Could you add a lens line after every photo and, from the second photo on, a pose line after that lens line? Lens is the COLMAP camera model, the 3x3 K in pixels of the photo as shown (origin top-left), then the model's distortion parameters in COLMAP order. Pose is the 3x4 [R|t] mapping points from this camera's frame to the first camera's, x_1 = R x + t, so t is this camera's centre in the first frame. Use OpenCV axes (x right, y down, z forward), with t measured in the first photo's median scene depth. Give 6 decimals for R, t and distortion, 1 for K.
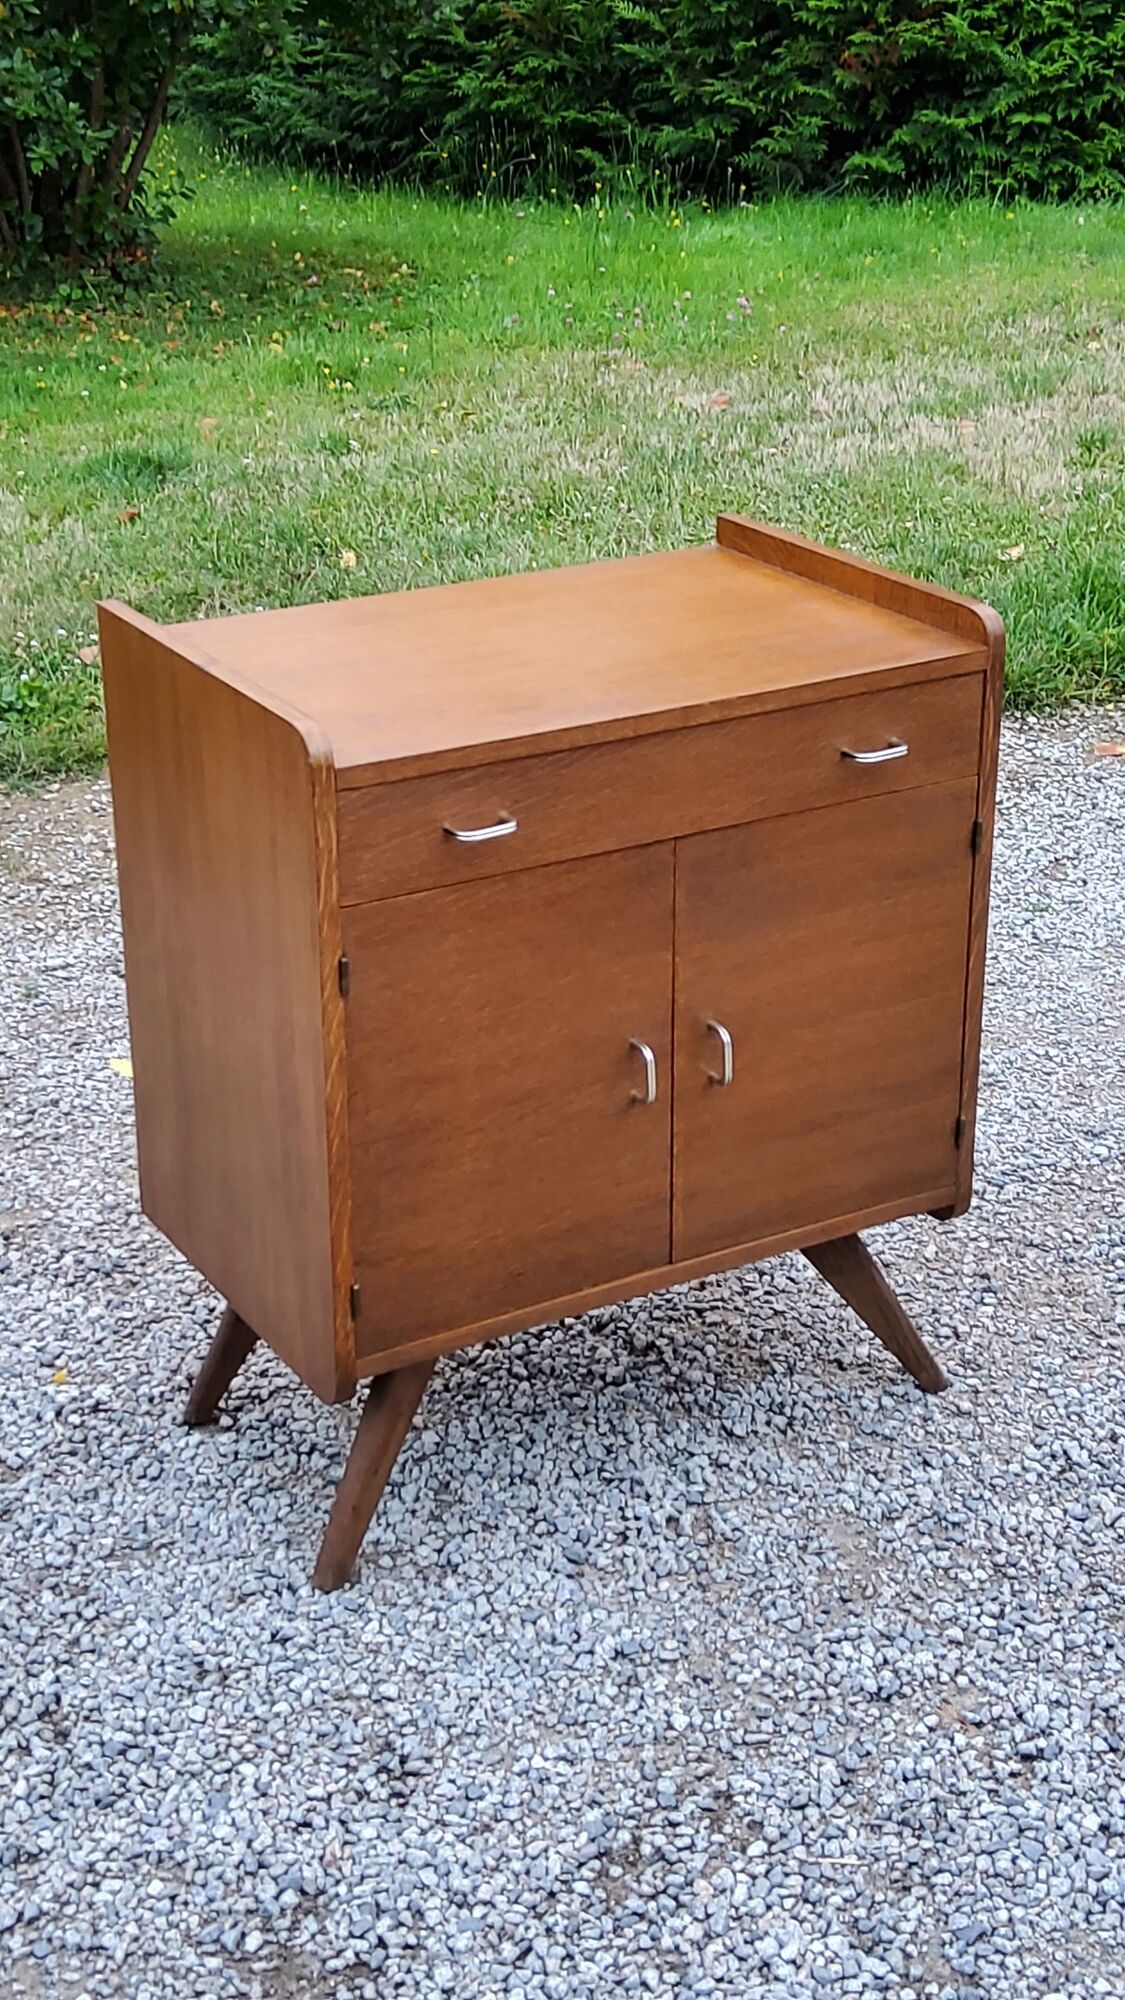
lens RADIAL K [[2752.3, 0, 582.9], [0, 2752.3, 969.7], [0, 0, 1]] dist [0.177749, -0.481322]
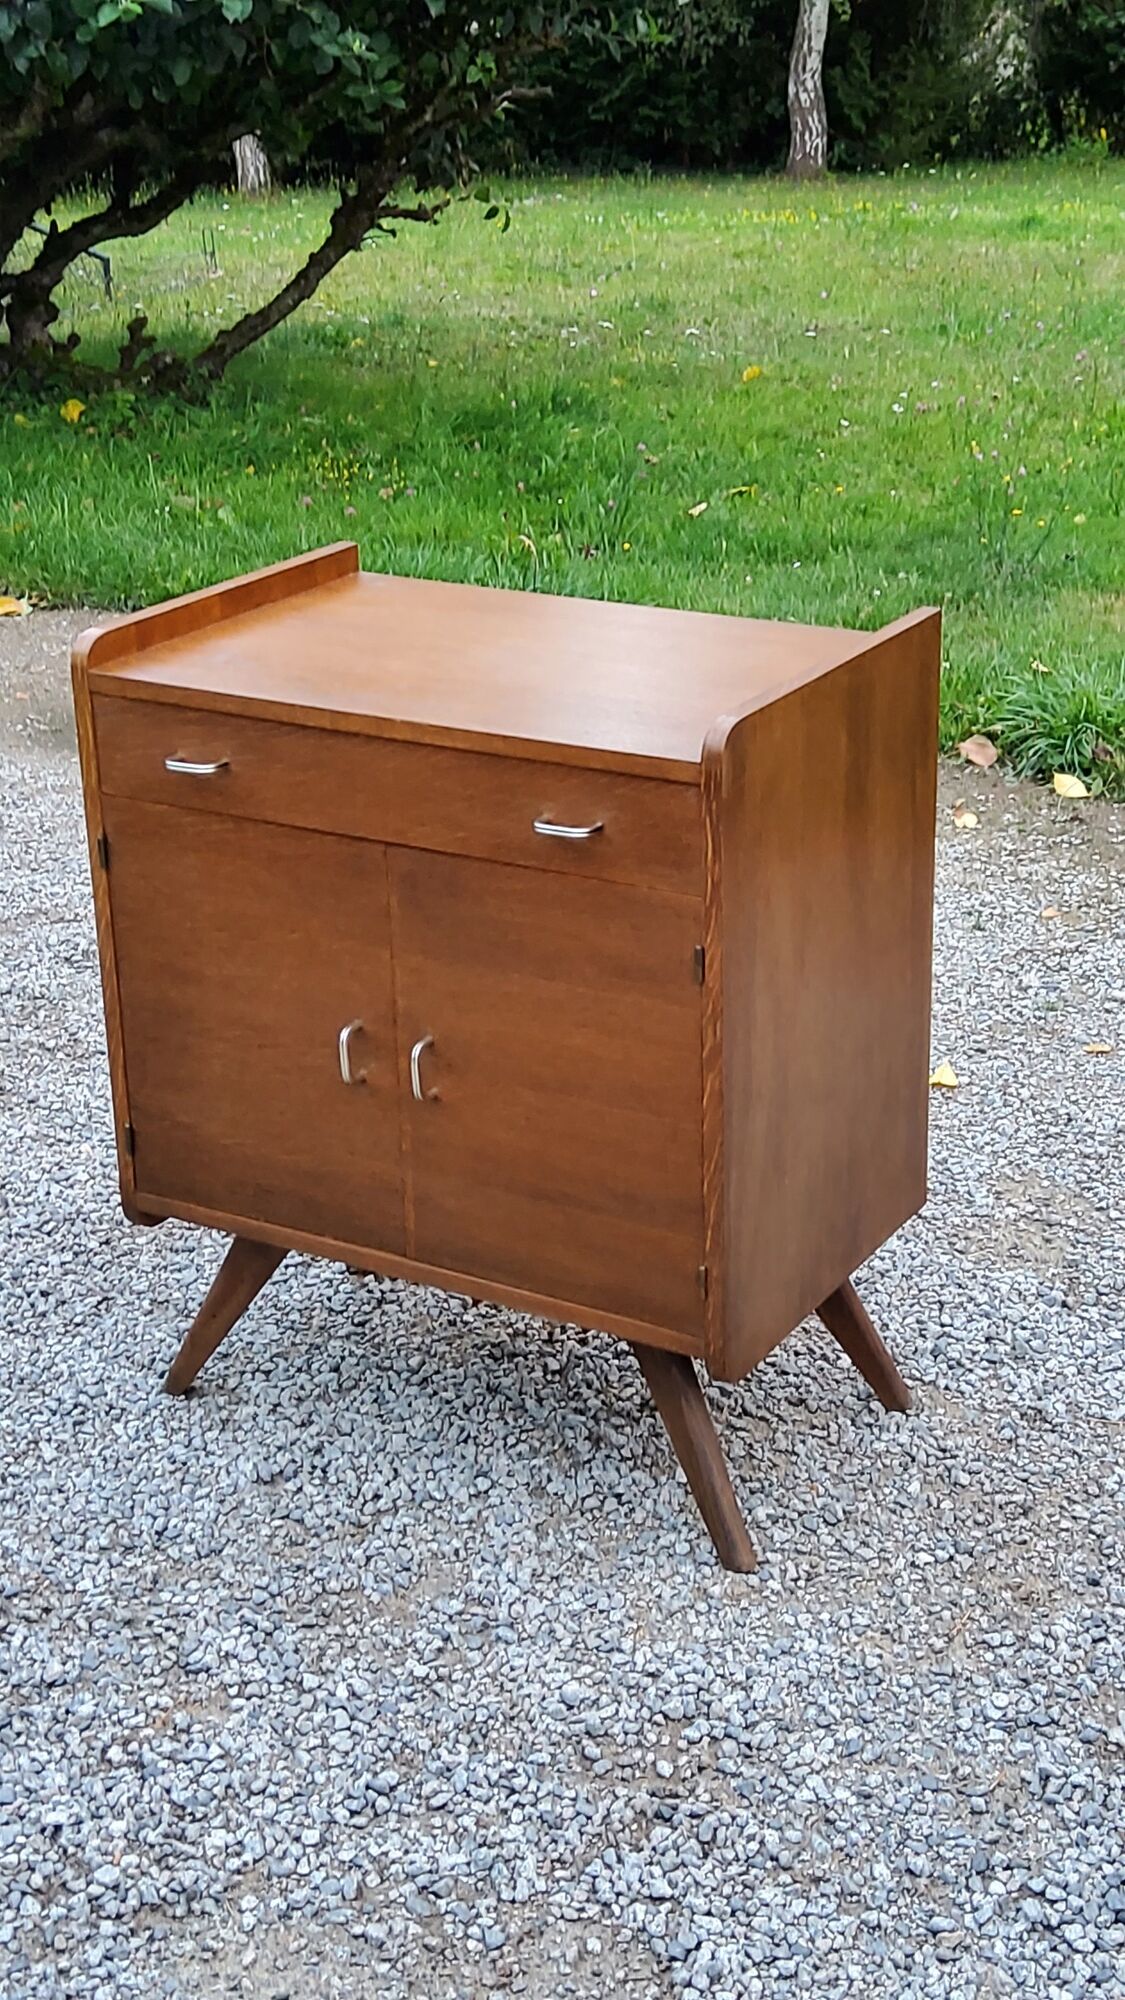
lens RADIAL K [[2751.2, 0, 578.5], [0, 2751.2, 979.7], [0, 0, 1]] dist [0.174742, -0.482985]
pose [[0.480065, 0.309845, -0.820691, 0.878995], [-0.318800, 0.933201, 0.165840, -0.182875], [0.817254, 0.182023, 0.546775, 0.467366]]
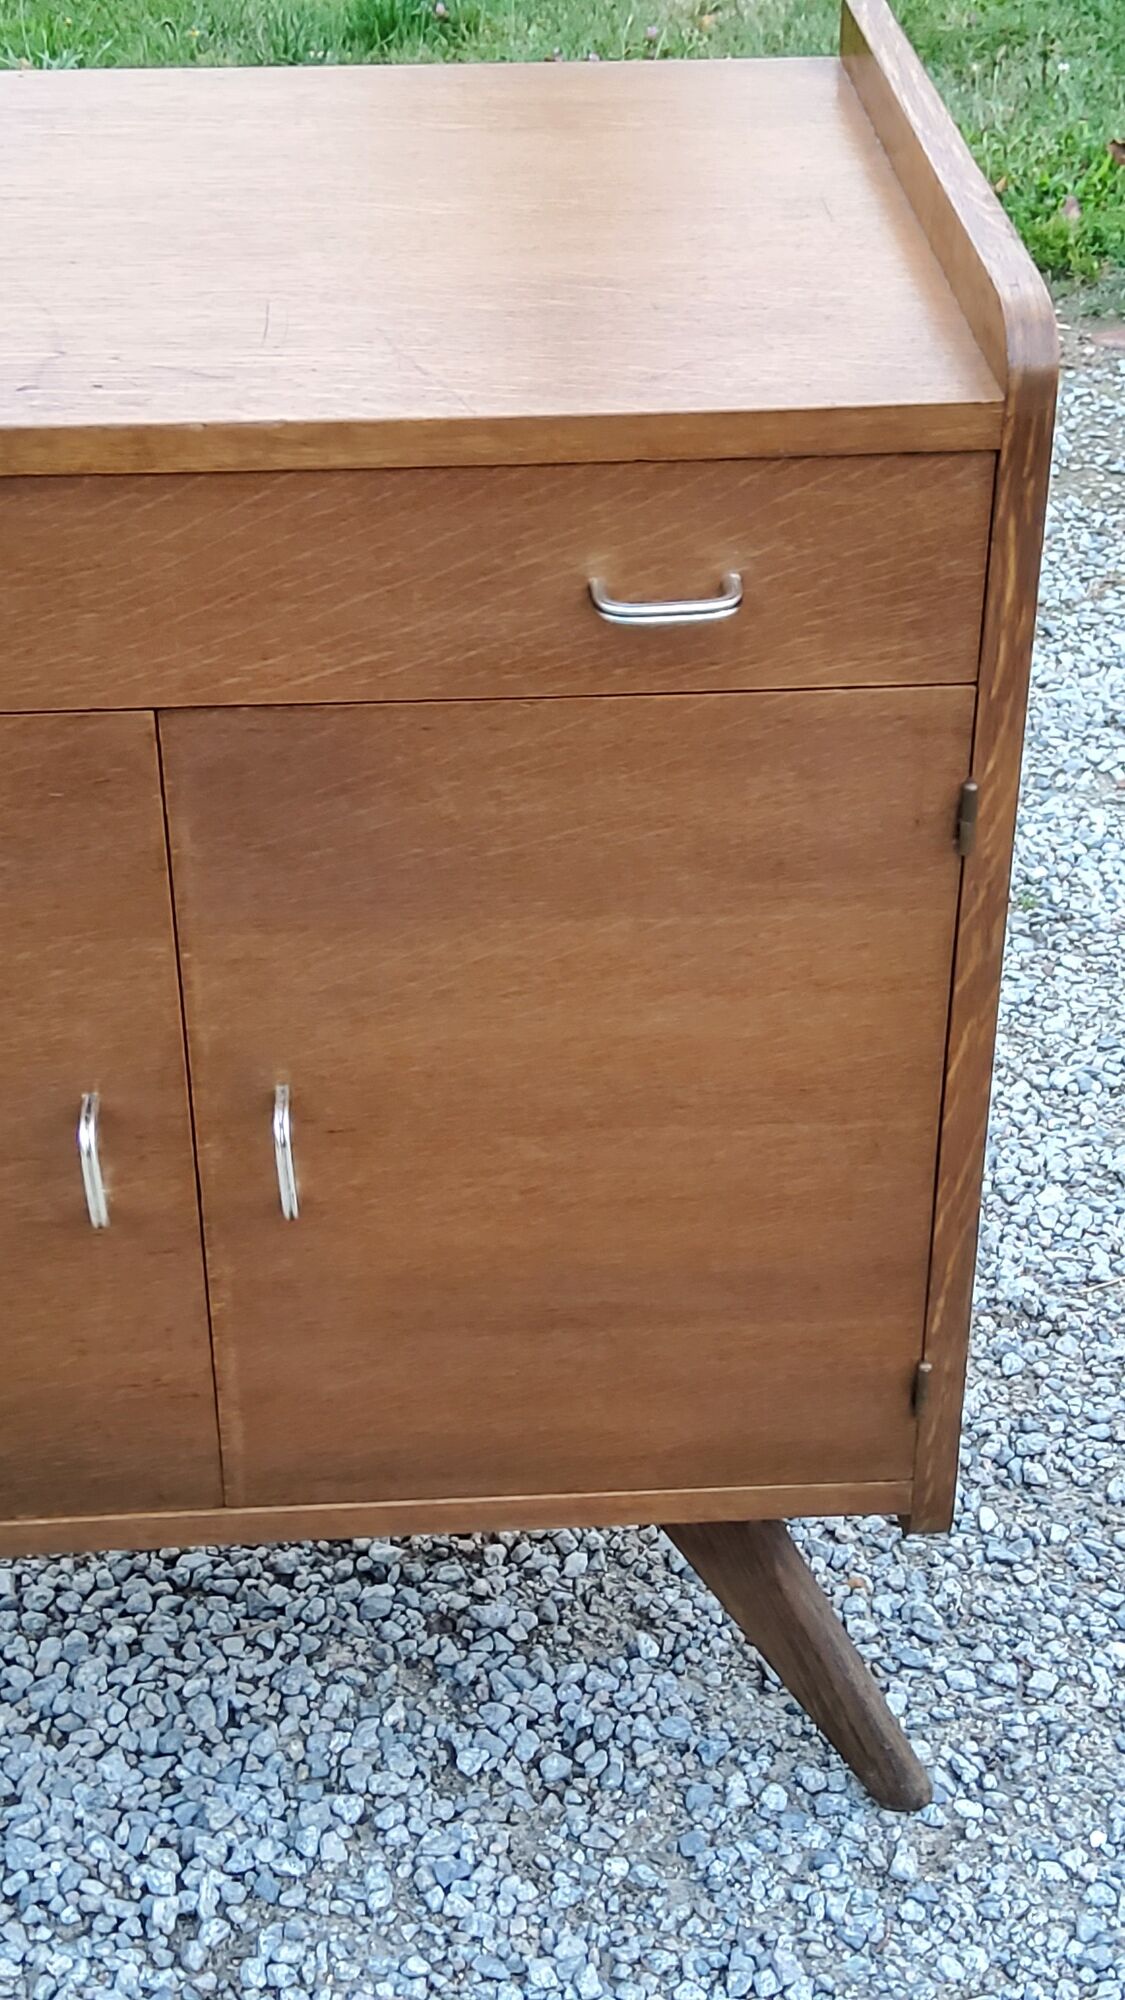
lens RADIAL K [[2972.6, 0, 579.2], [0, 2972.6, 985.5], [0, 0, 1]] dist [0.192915, -0.571172]
pose [[0.882050, 0.258245, -0.394078, 0.286691], [-0.183290, 0.958598, 0.217933, -0.117227], [0.434043, -0.119997, 0.892865, 0.546110]]
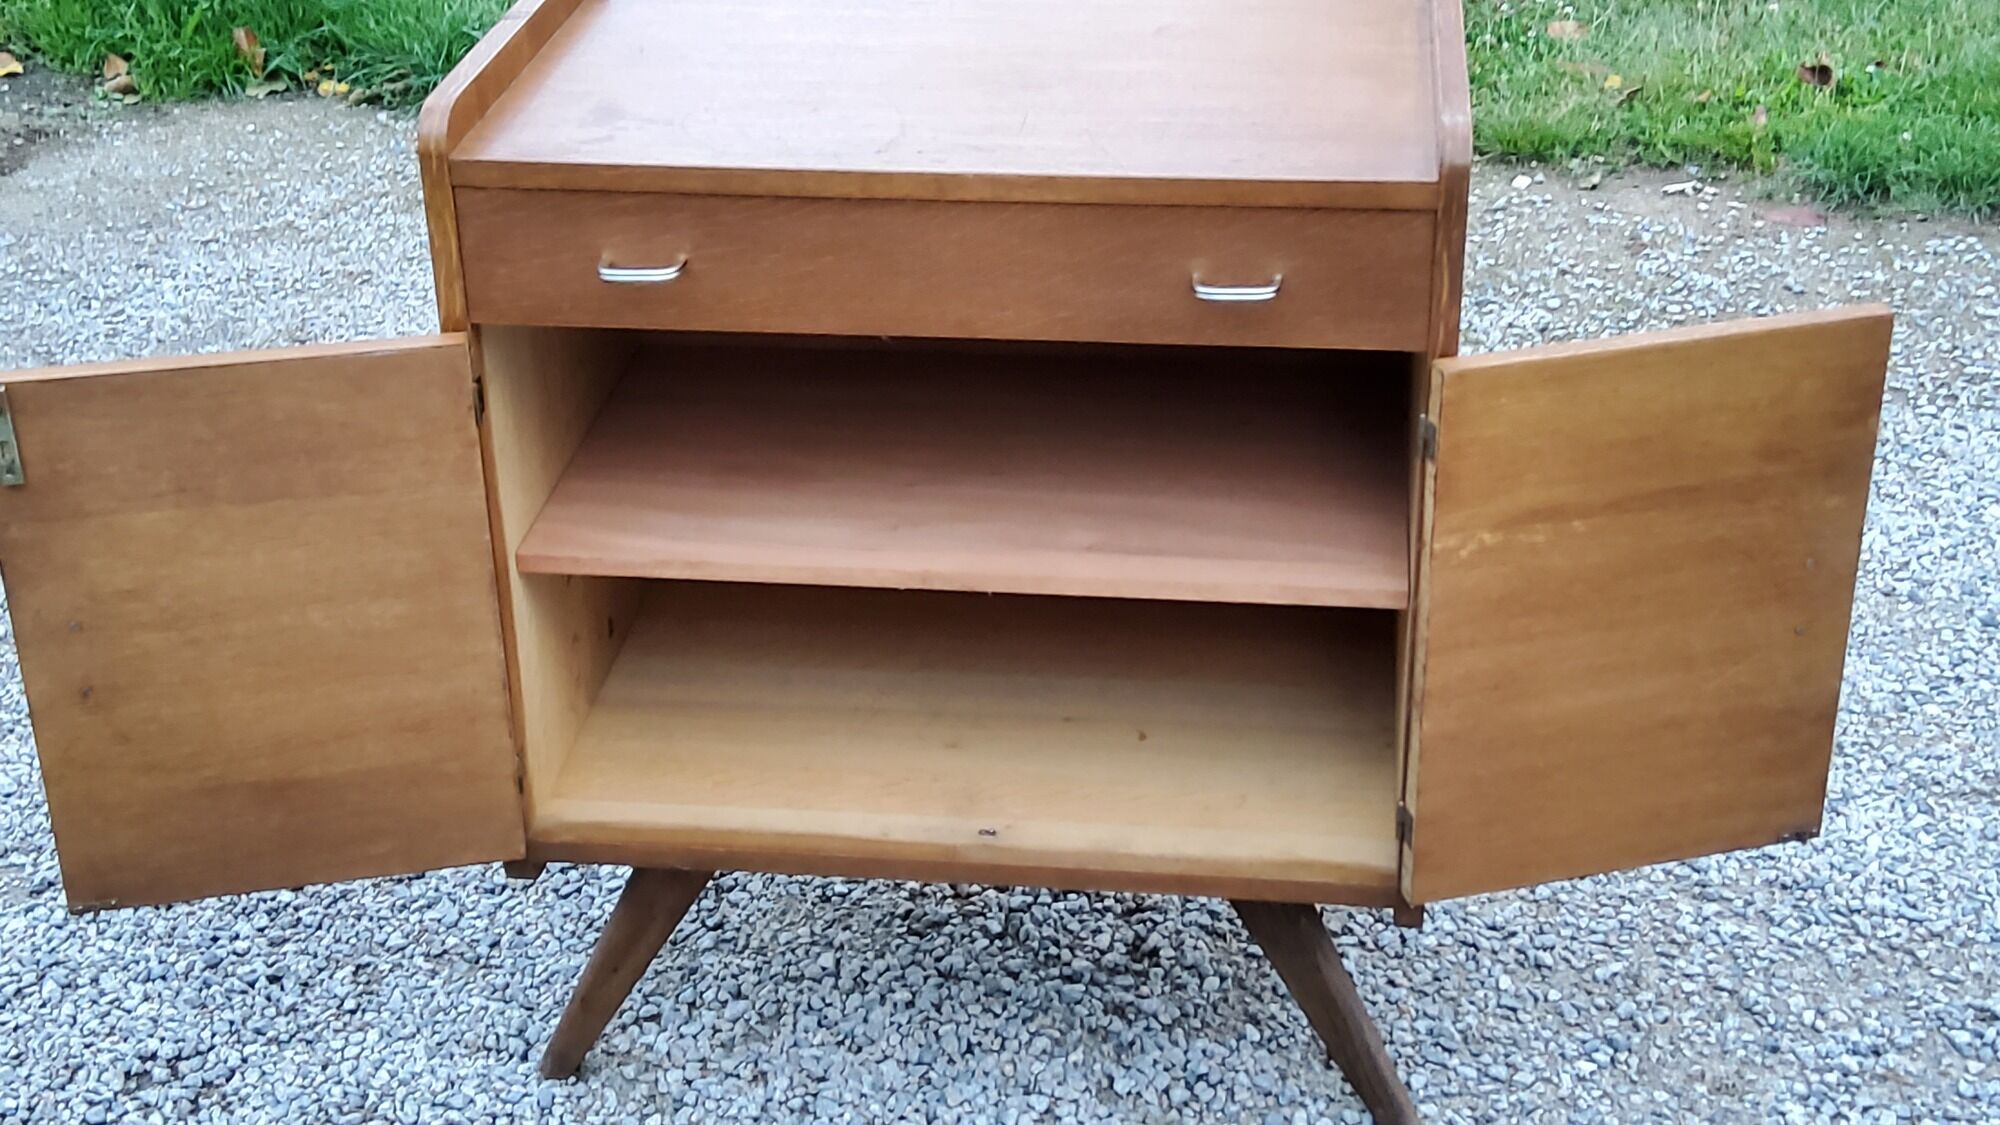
lens RADIAL K [[2772.3, 0, 991.8], [0, 2772.3, 569.8], [0, 0, 1]] dist [0.200285, -0.622914]
pose [[0.791844, 0.269489, -0.548050, 0.462716], [-0.219525, 0.962997, 0.156351, -0.103144], [0.569905, -0.003495, 0.821703, 0.338872]]
